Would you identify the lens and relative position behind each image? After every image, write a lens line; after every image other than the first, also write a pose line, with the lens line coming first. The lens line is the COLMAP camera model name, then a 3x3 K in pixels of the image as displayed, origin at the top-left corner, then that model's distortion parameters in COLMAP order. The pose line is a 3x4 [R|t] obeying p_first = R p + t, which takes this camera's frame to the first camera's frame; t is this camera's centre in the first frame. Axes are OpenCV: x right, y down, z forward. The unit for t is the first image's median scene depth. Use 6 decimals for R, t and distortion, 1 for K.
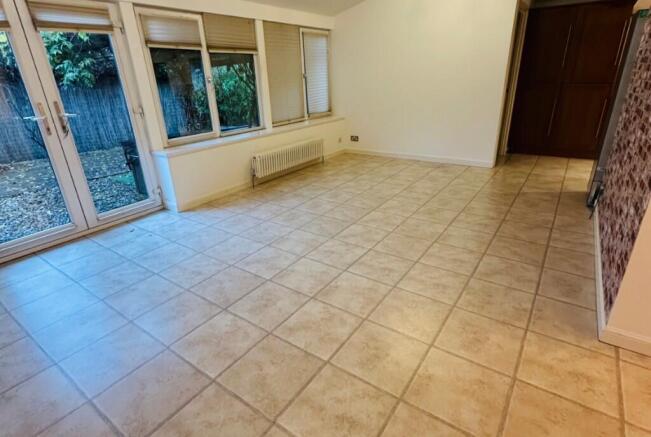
lens RADIAL K [[344.6, 0, 325.5], [0, 344.6, 218.5], [0, 0, 1]] dist [-0.004867, -0.000434]
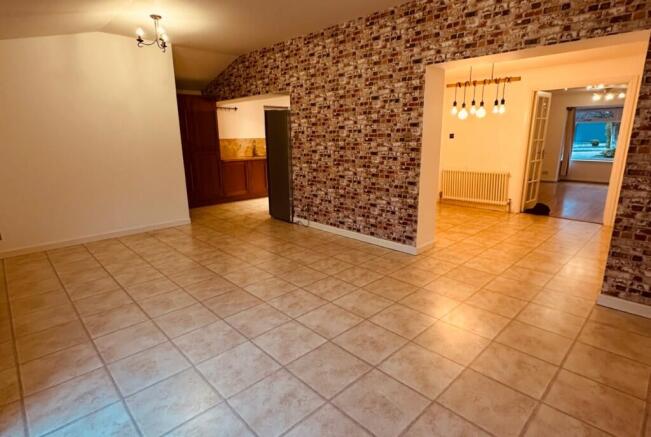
lens RADIAL K [[344.6, 0, 325.5], [0, 344.6, 218.5], [0, 0, 1]] dist [-0.004867, -0.000434]
pose [[0.188278, -0.198594, 0.961827, -0.857637], [0.381638, 0.917172, 0.114668, -0.208652], [-0.904933, 0.345480, 0.248474, 0.543329]]
